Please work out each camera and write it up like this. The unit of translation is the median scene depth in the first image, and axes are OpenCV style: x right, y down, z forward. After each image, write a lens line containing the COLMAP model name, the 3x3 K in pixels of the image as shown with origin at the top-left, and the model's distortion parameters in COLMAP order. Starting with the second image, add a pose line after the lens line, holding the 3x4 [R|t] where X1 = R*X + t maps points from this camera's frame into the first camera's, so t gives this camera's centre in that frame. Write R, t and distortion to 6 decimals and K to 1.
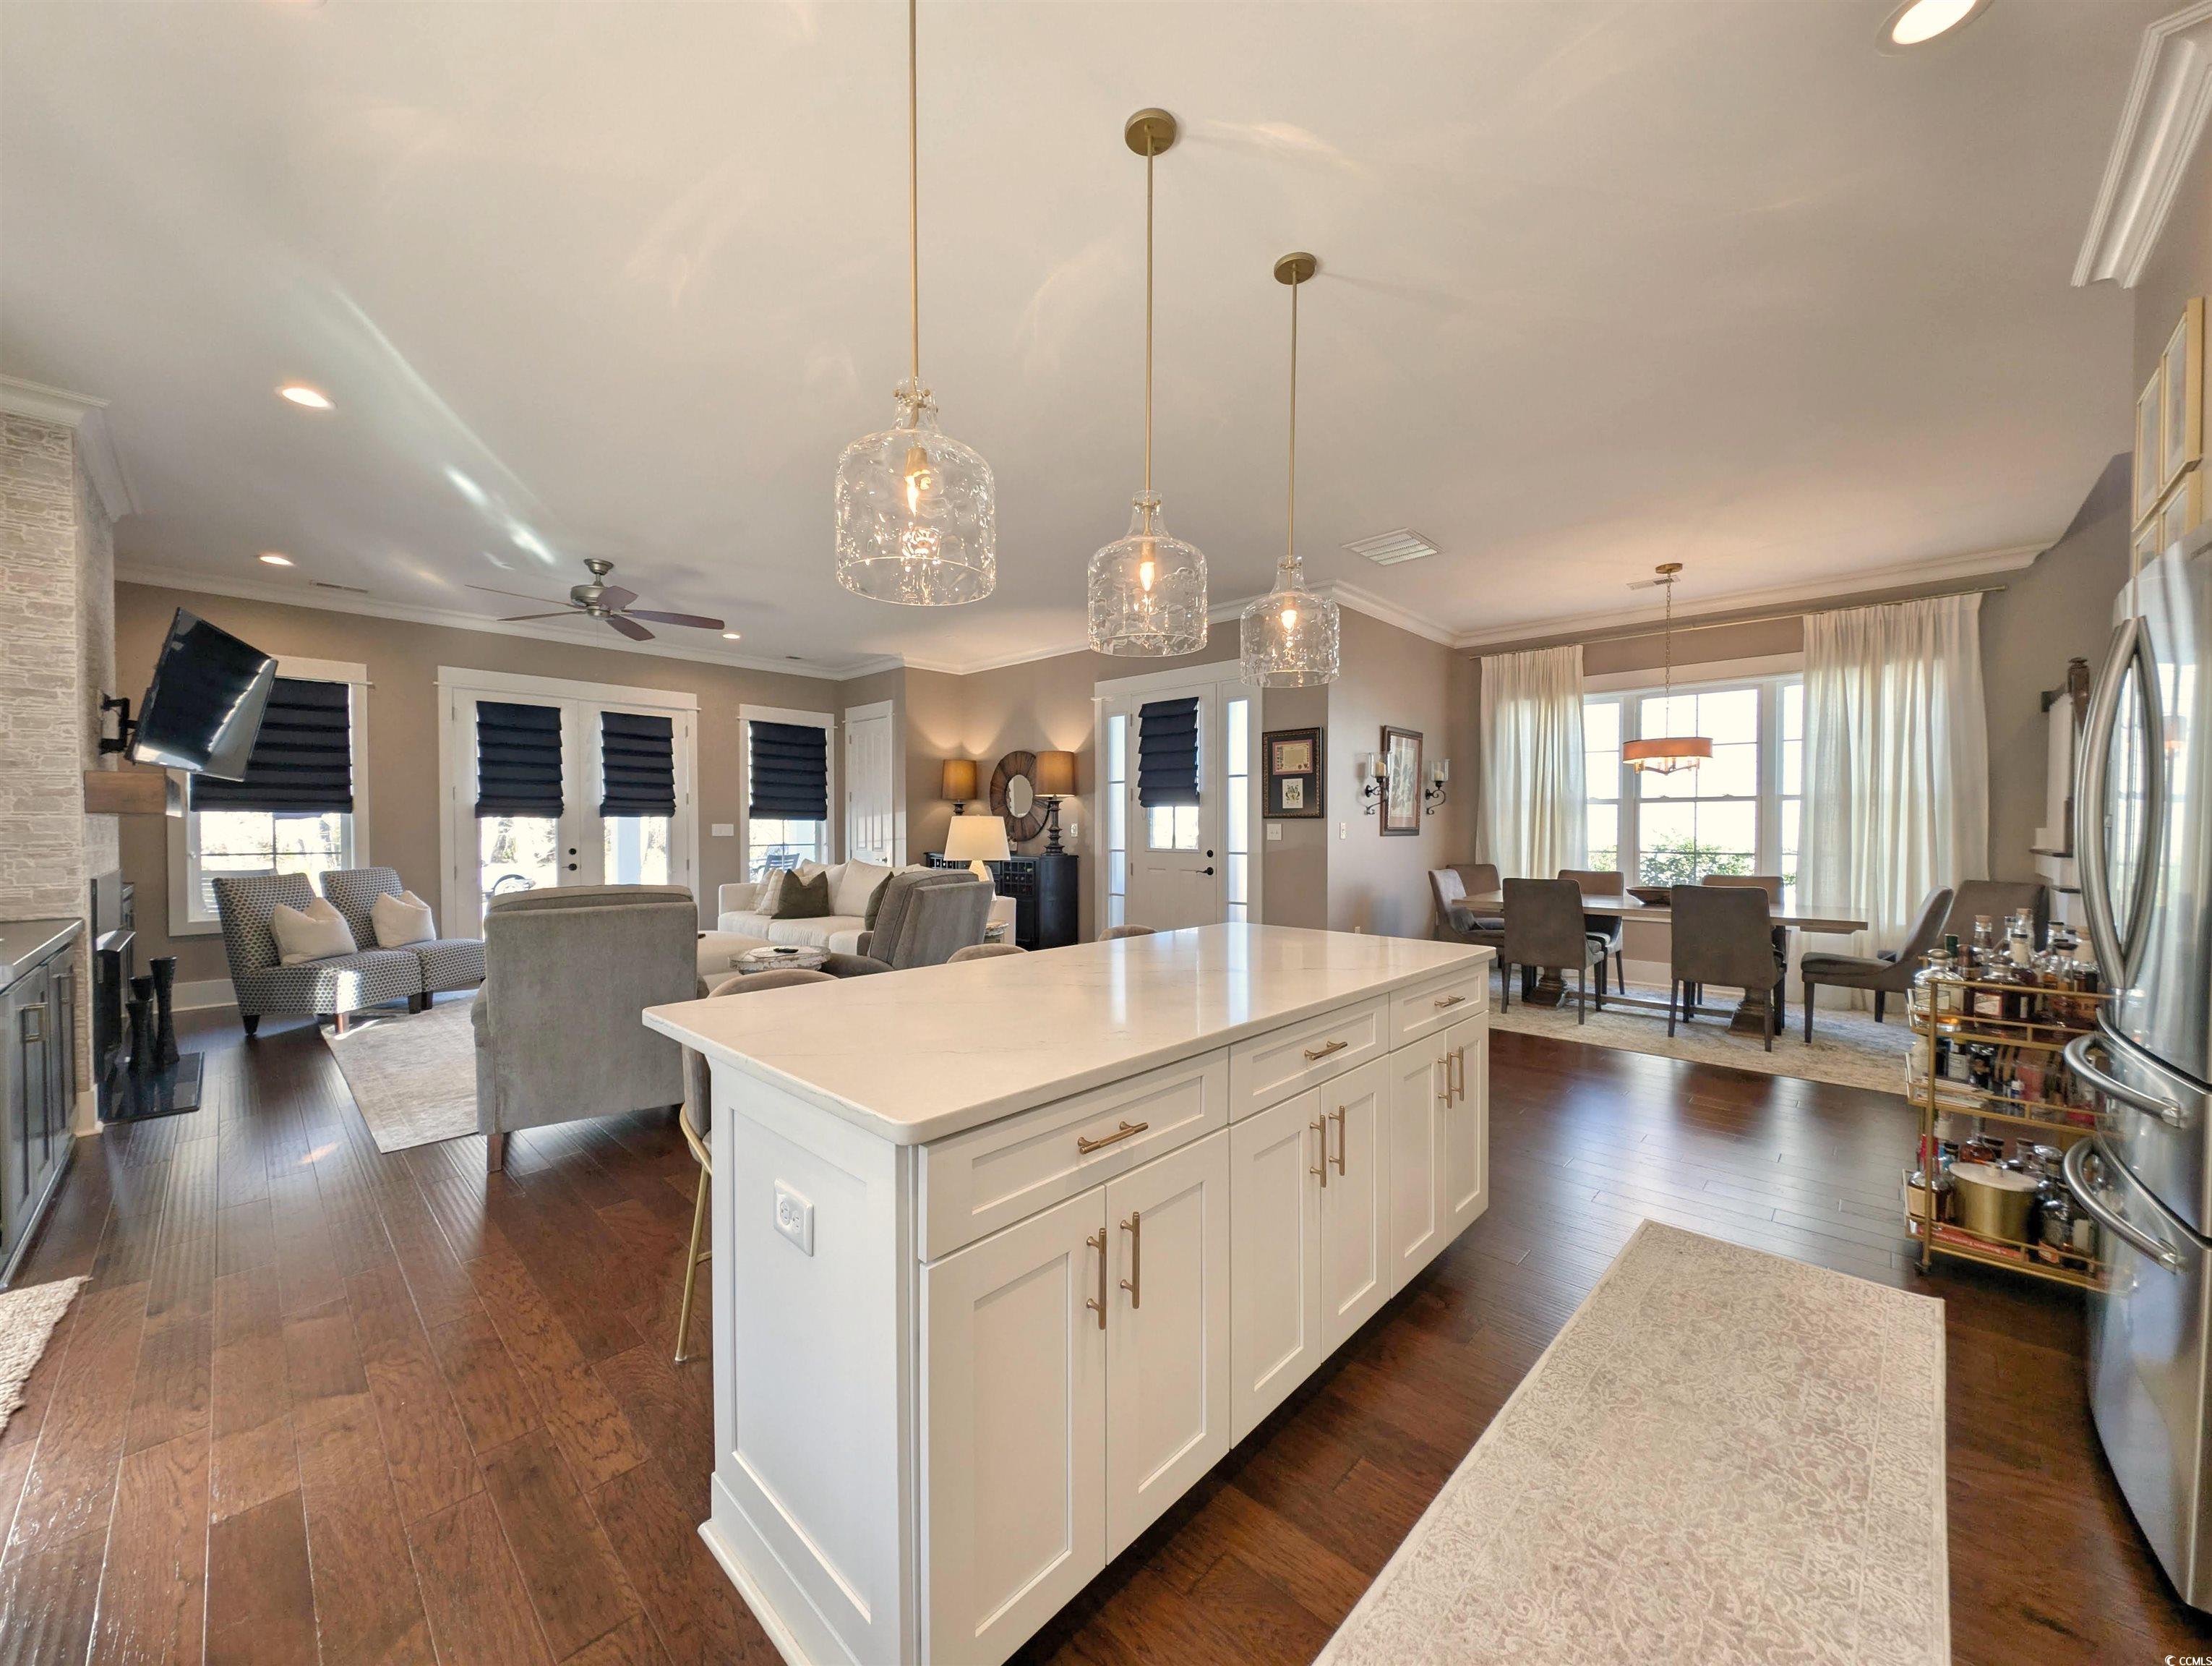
lens RADIAL K [[827.1, 0, 1092.2], [0, 827.1, 840.1], [0, 0, 1]] dist [0.010115, -0.003700]
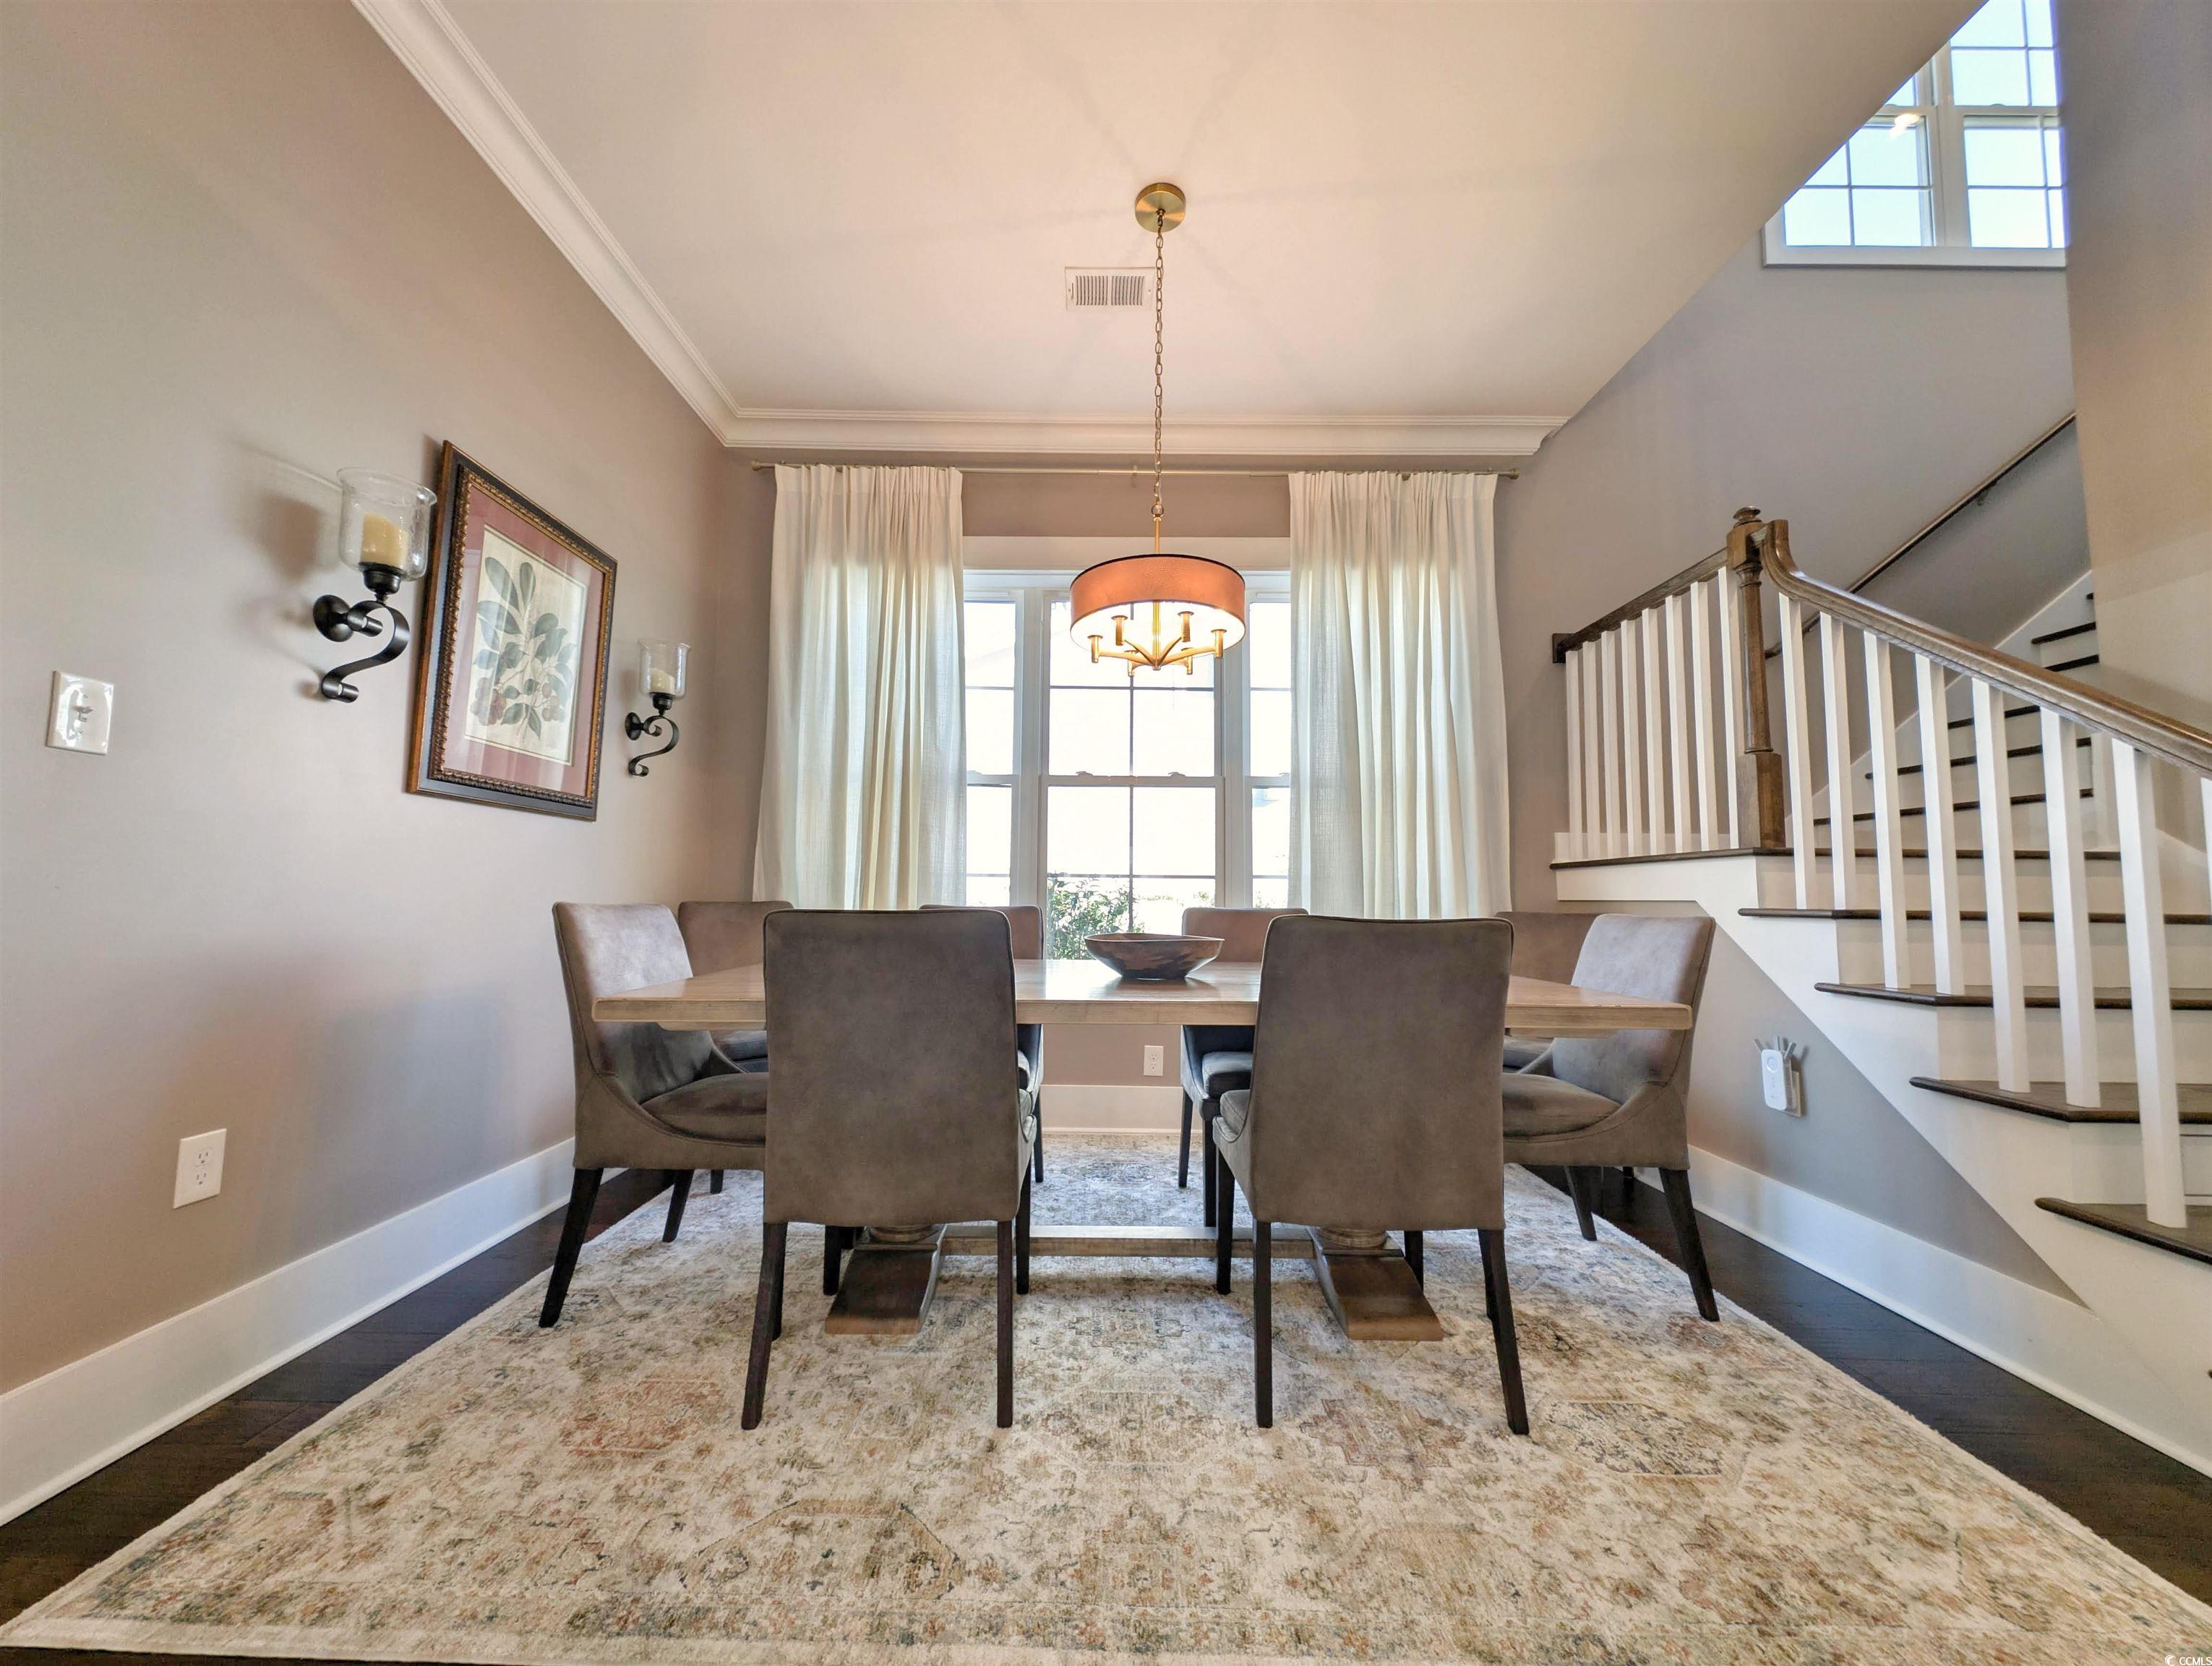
lens RADIAL K [[827.1, 0, 1092.2], [0, 827.1, 840.1], [0, 0, 1]] dist [0.010115, -0.003700]
pose [[0.721570, 0.056577, 0.690026, 0.302282], [-0.001191, 0.996755, -0.080482, 0.033950], [-0.692340, 0.057251, 0.719296, 0.578827]]
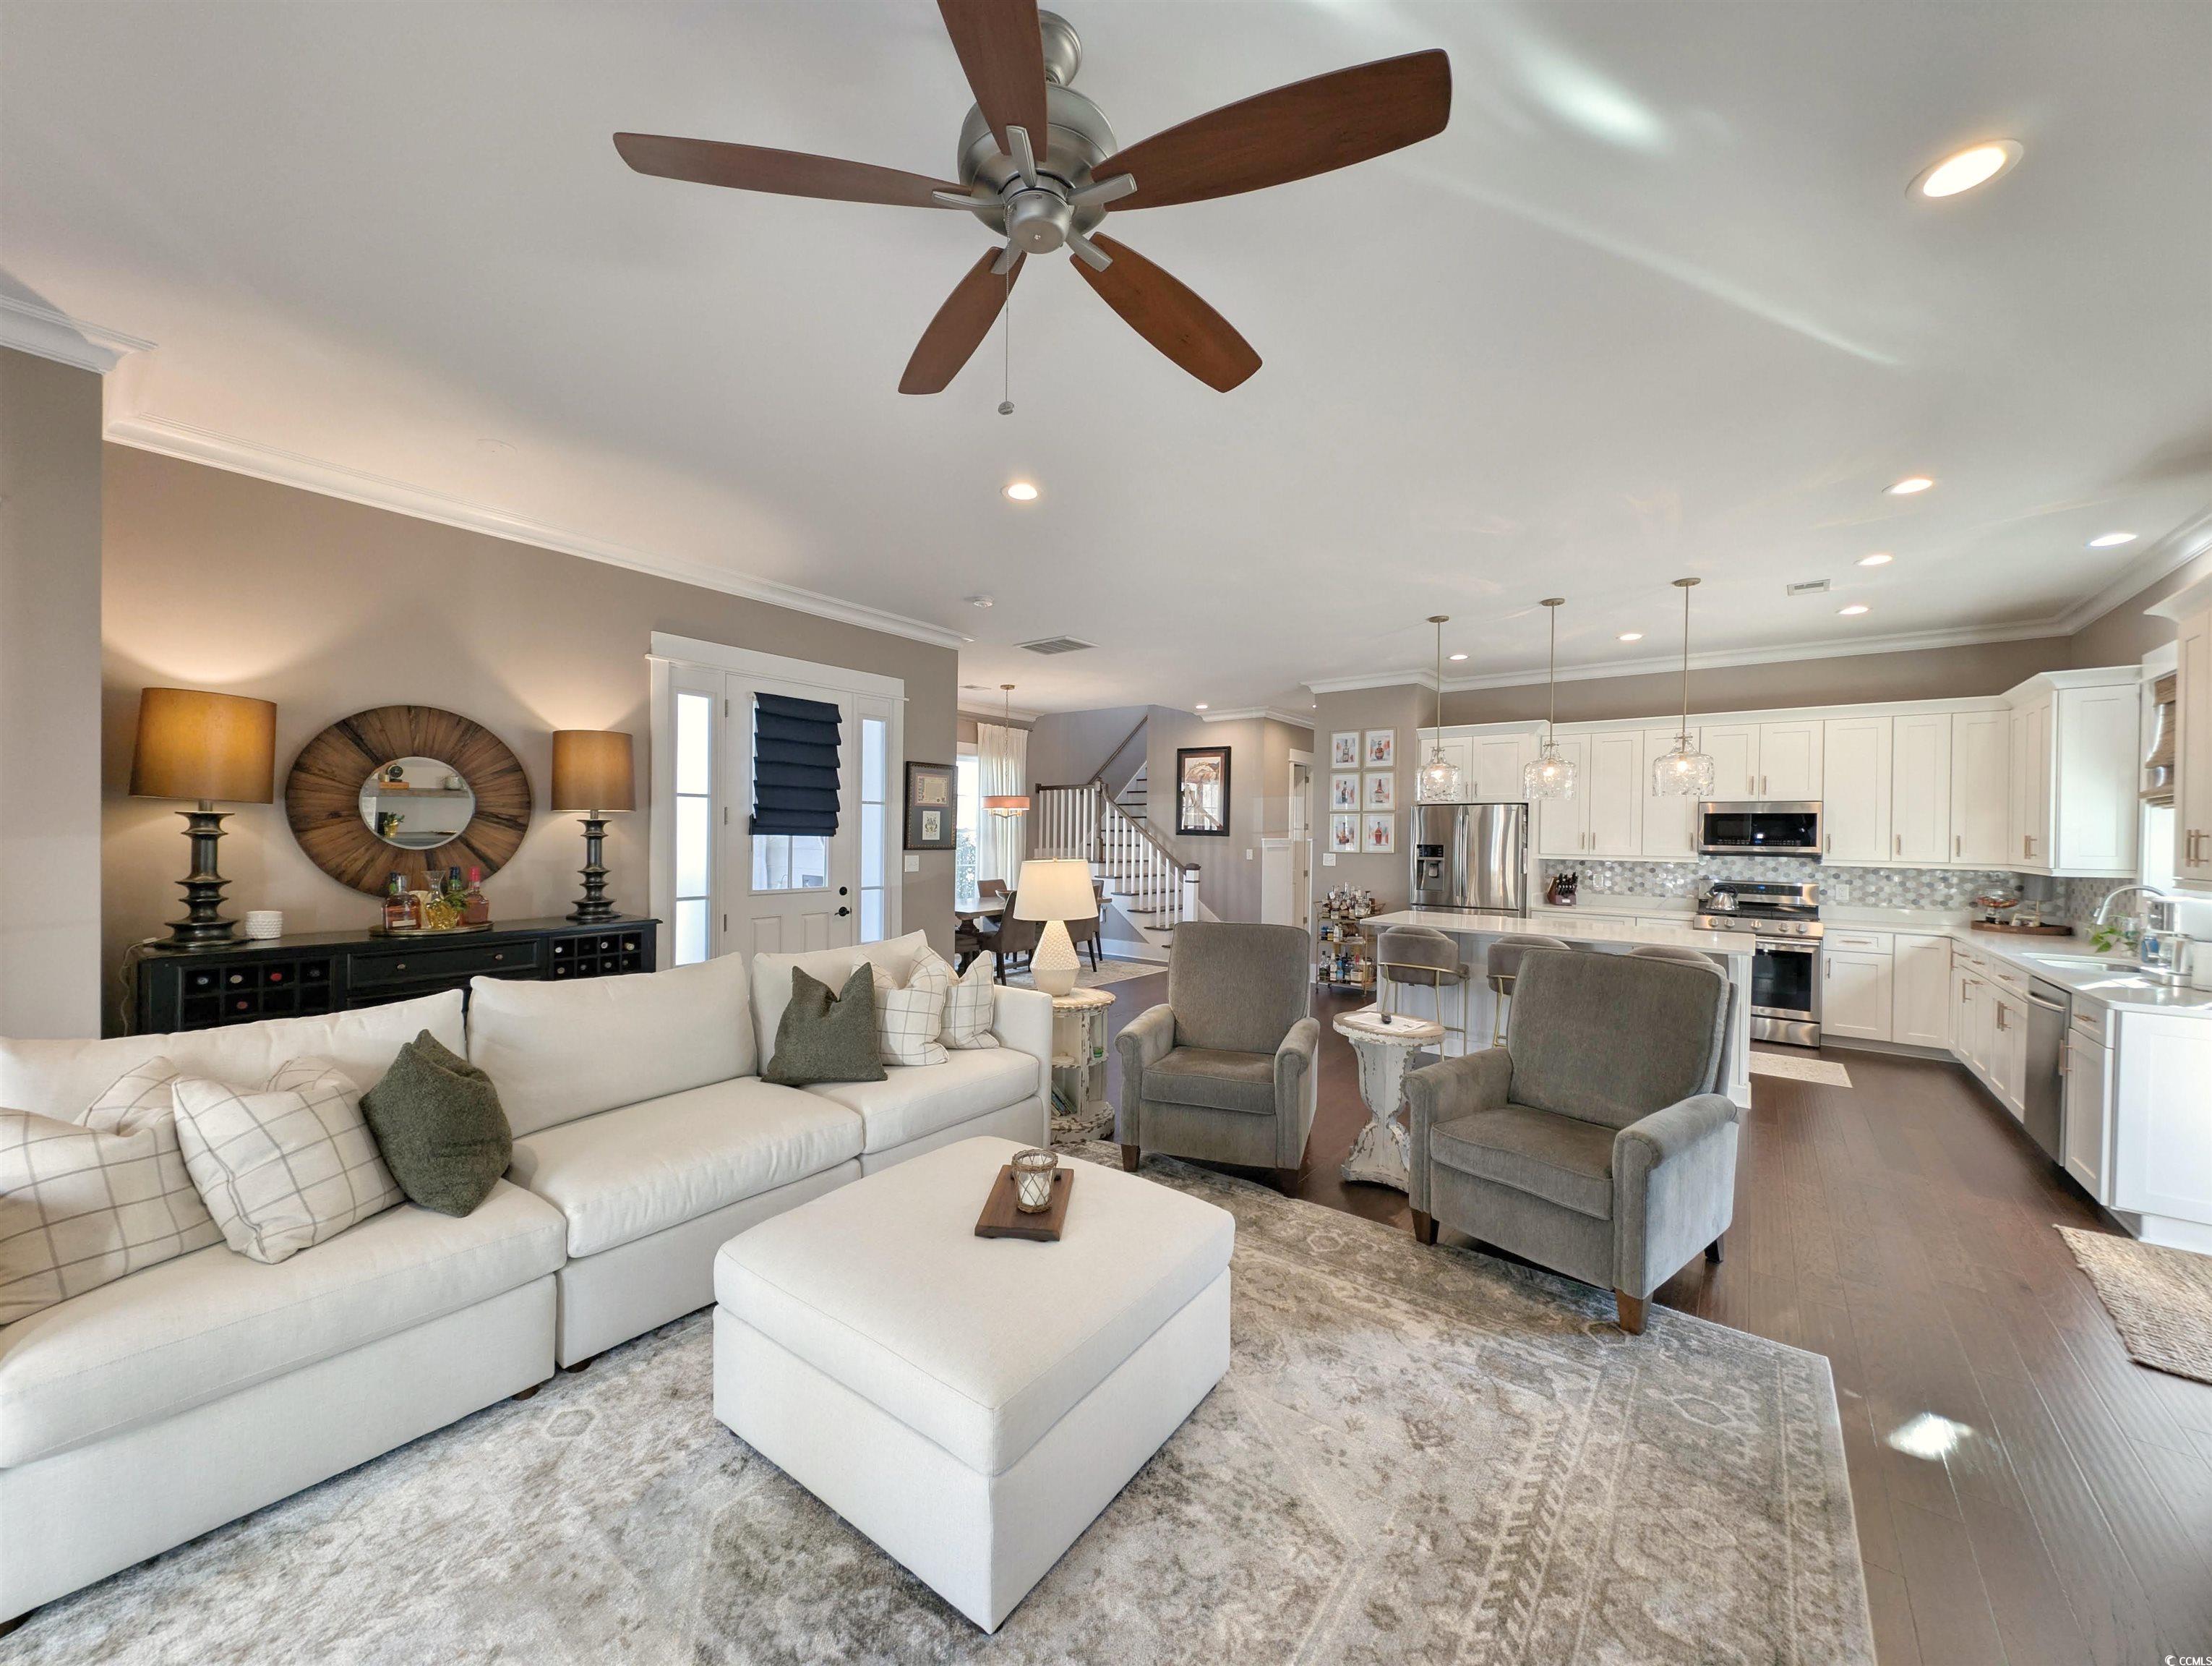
lens RADIAL K [[827.1, 0, 1092.2], [0, 827.1, 840.1], [0, 0, 1]] dist [0.010115, -0.003700]
pose [[-0.095926, -0.009319, 0.995345, -0.696702], [0.003398, 0.999947, 0.009689, -0.041573], [-0.995383, 0.004312, -0.095889, 0.787208]]
